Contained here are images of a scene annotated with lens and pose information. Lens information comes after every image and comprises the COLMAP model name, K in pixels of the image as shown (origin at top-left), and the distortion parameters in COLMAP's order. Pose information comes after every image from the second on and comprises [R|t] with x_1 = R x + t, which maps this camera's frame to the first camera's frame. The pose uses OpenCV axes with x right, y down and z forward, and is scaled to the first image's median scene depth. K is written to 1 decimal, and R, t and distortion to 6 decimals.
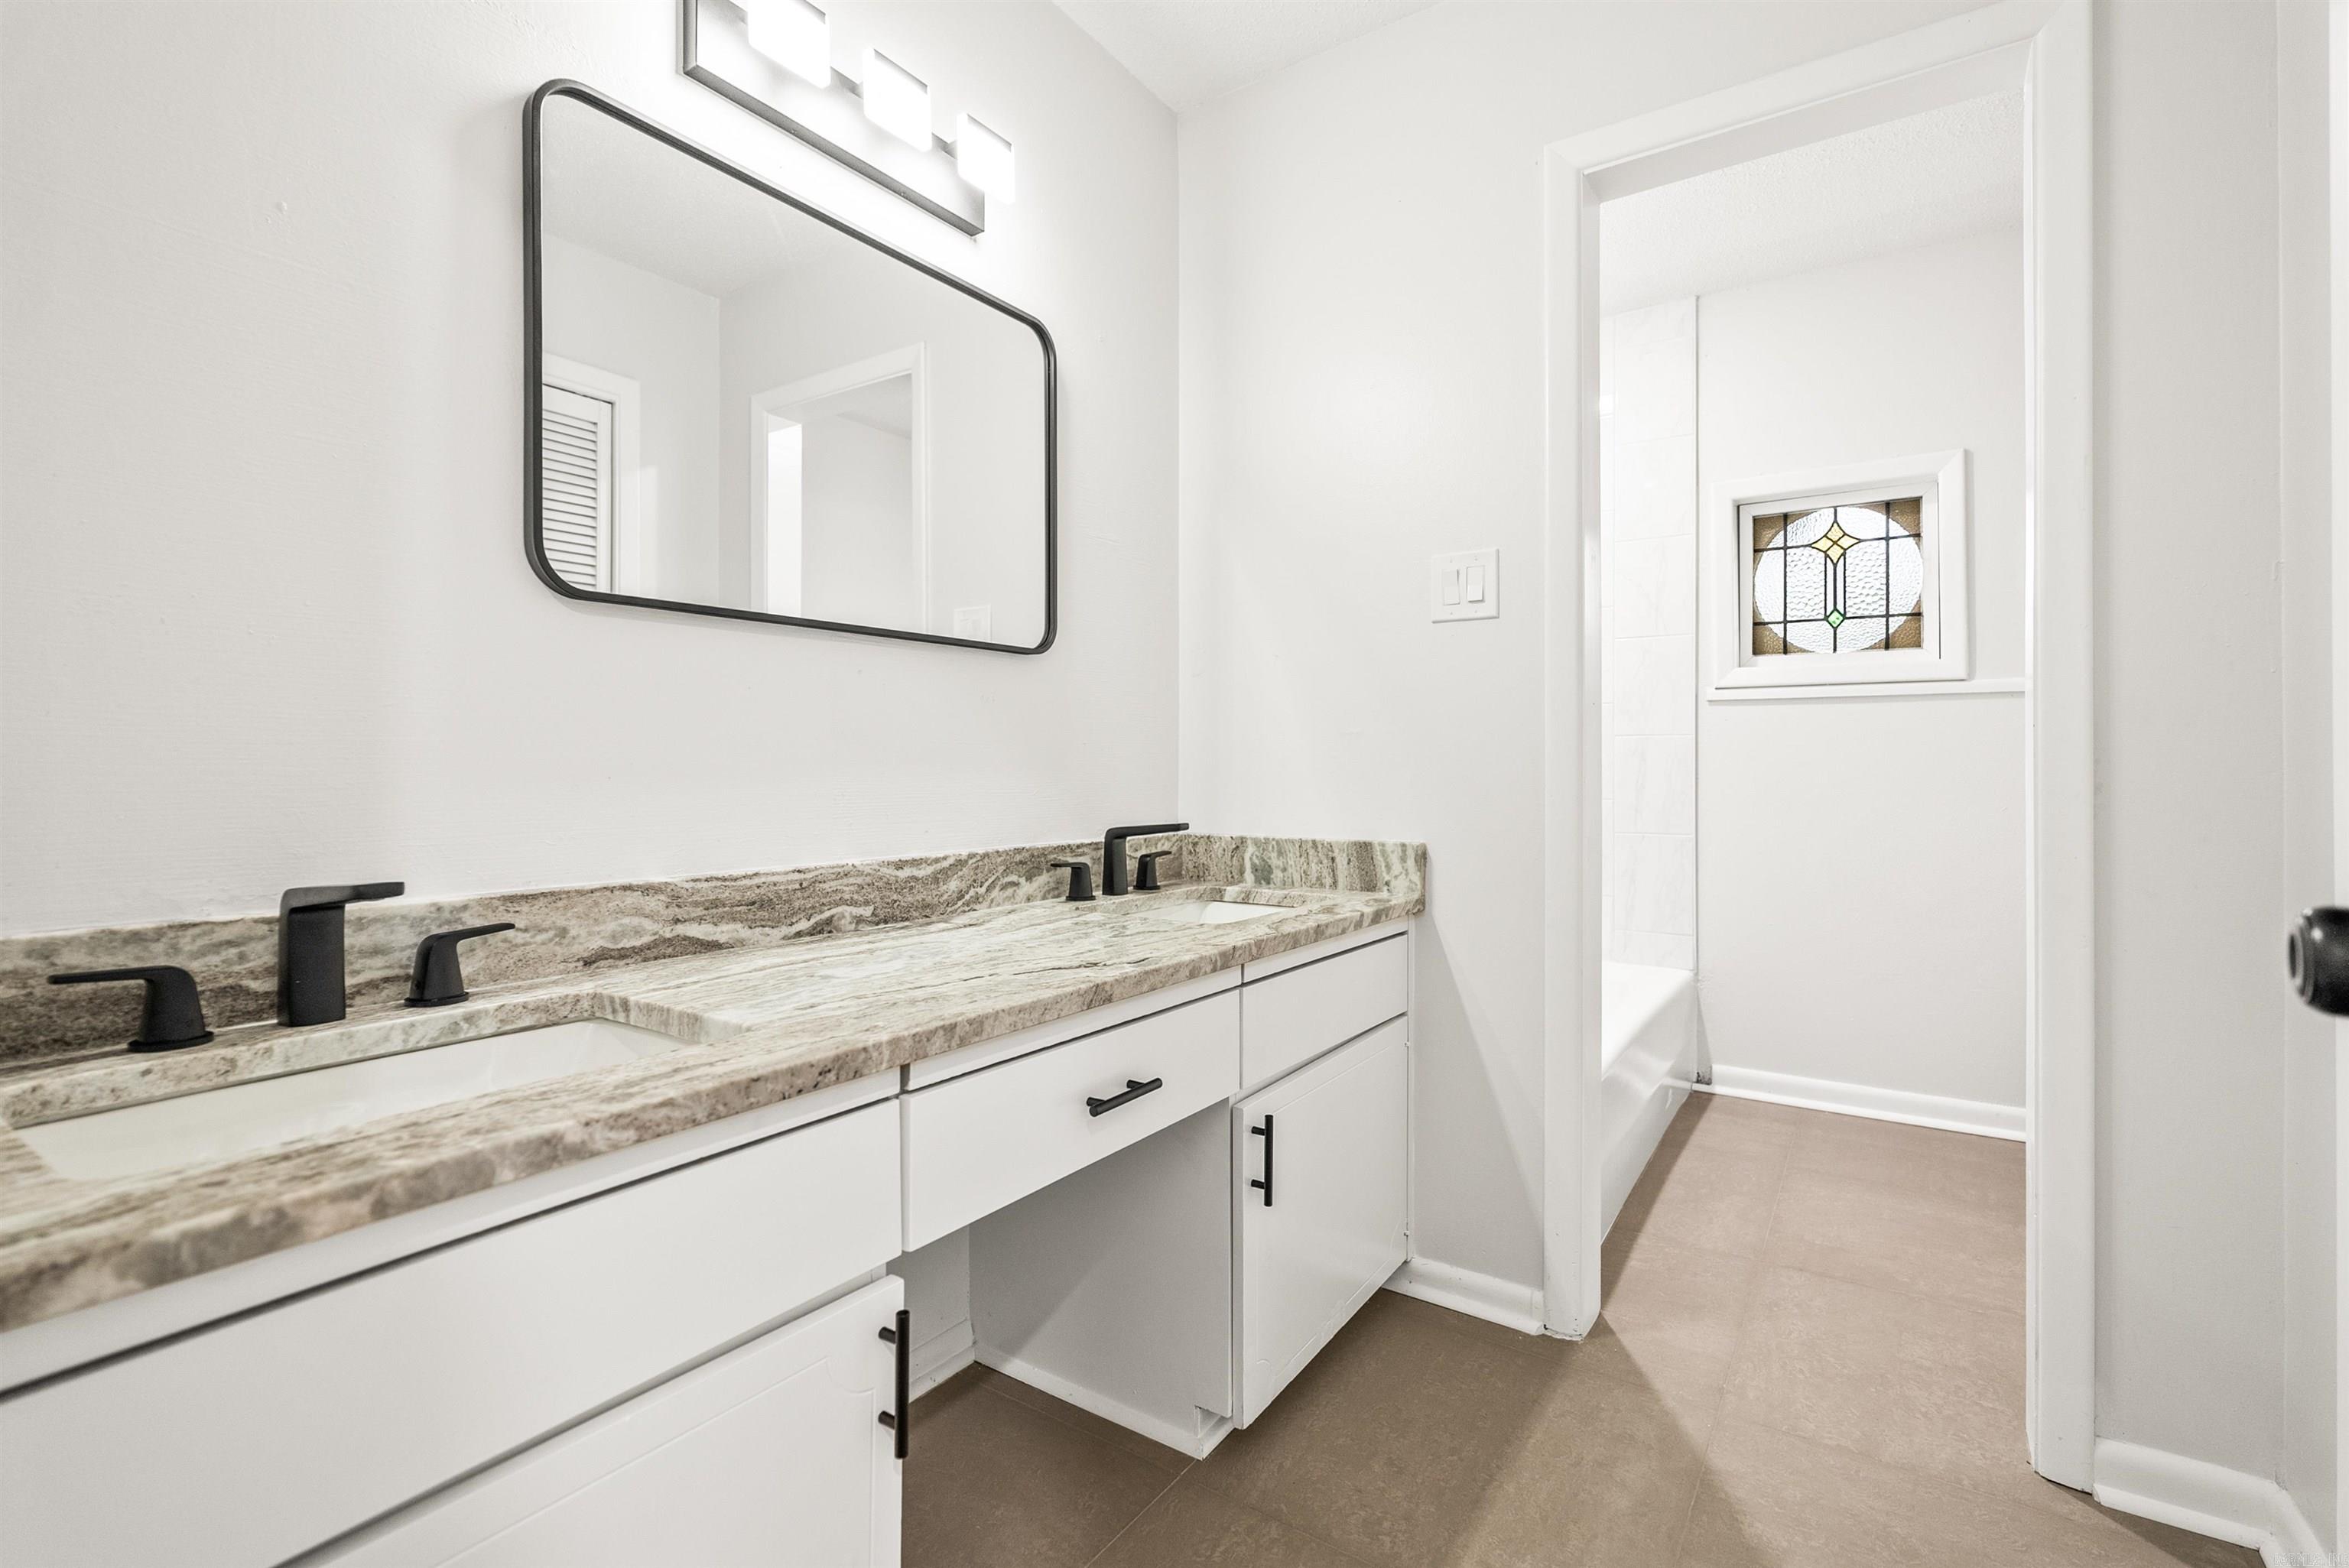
lens RADIAL K [[1051.9, 0, 1182.1], [0, 1051.9, 762.7], [0, 0, 1]] dist [-0.009362, 0.001545]
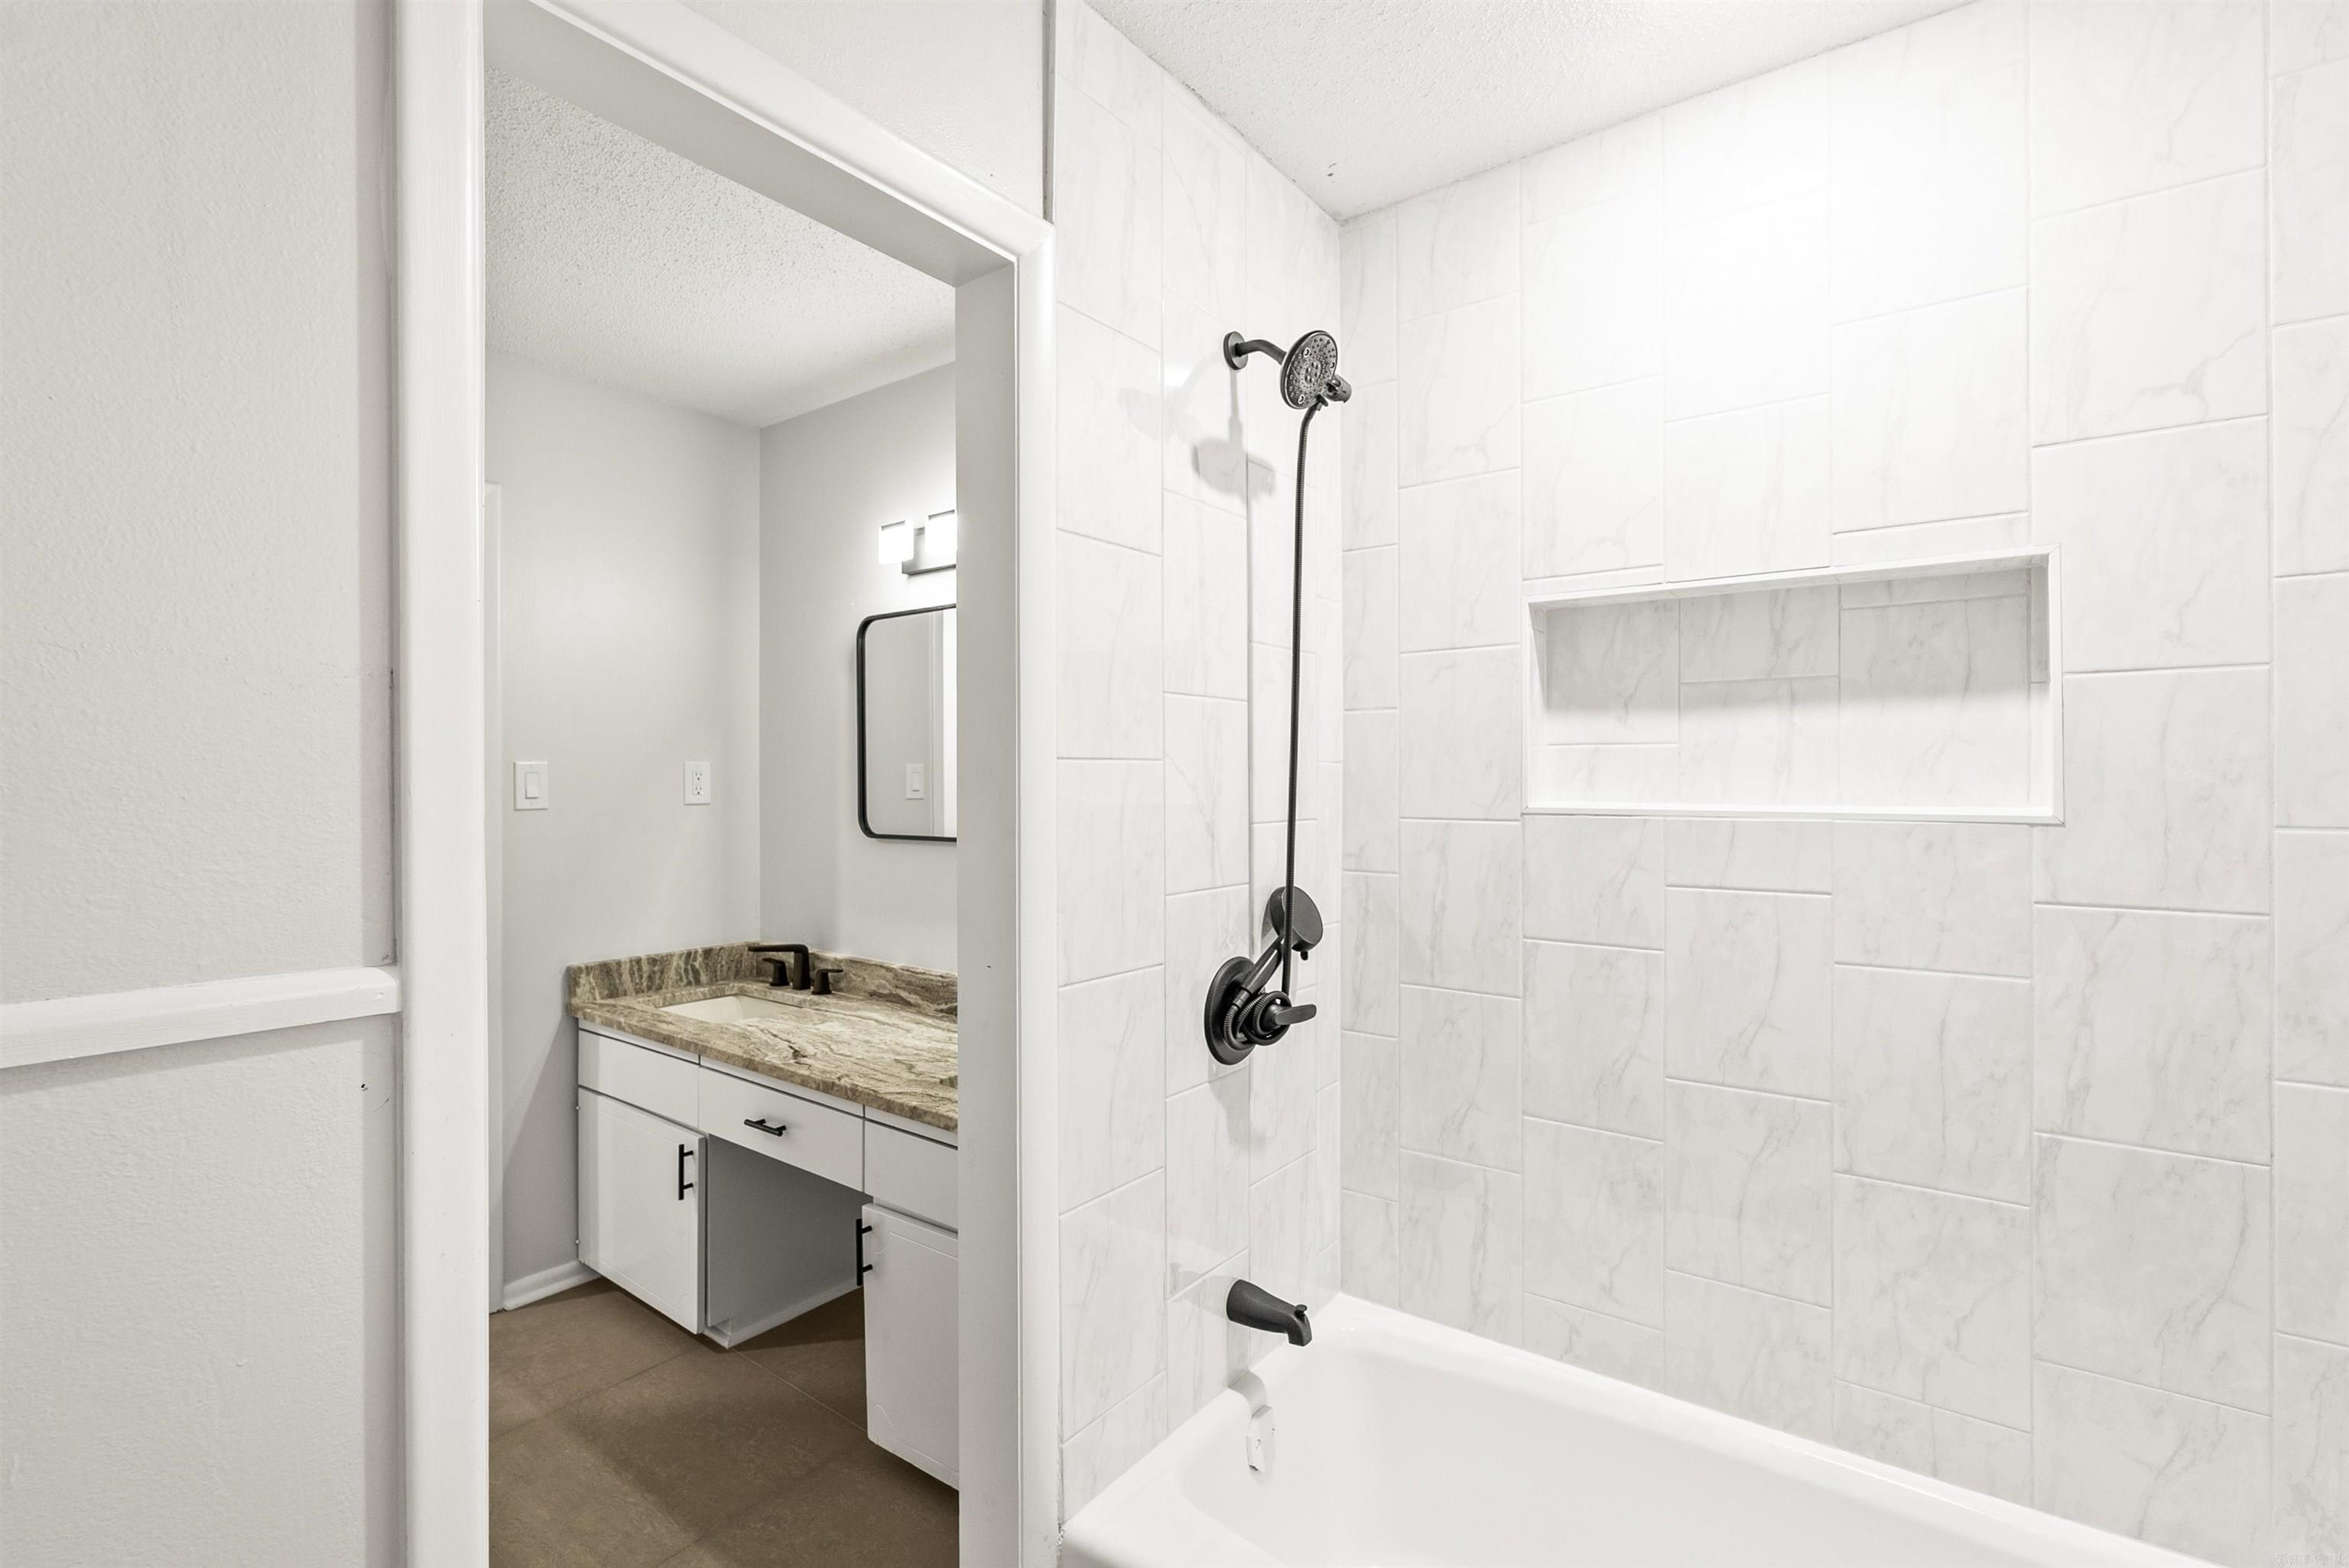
lens RADIAL K [[1051.9, 0, 1174.0], [0, 1051.9, 794.1], [0, 0, 1]] dist [-0.009362, 0.001545]
pose [[-0.045882, 0.013094, -0.998861, 0.686781], [0.002763, 0.999912, 0.012981, -0.112701], [0.998943, -0.002165, -0.045914, 0.714744]]
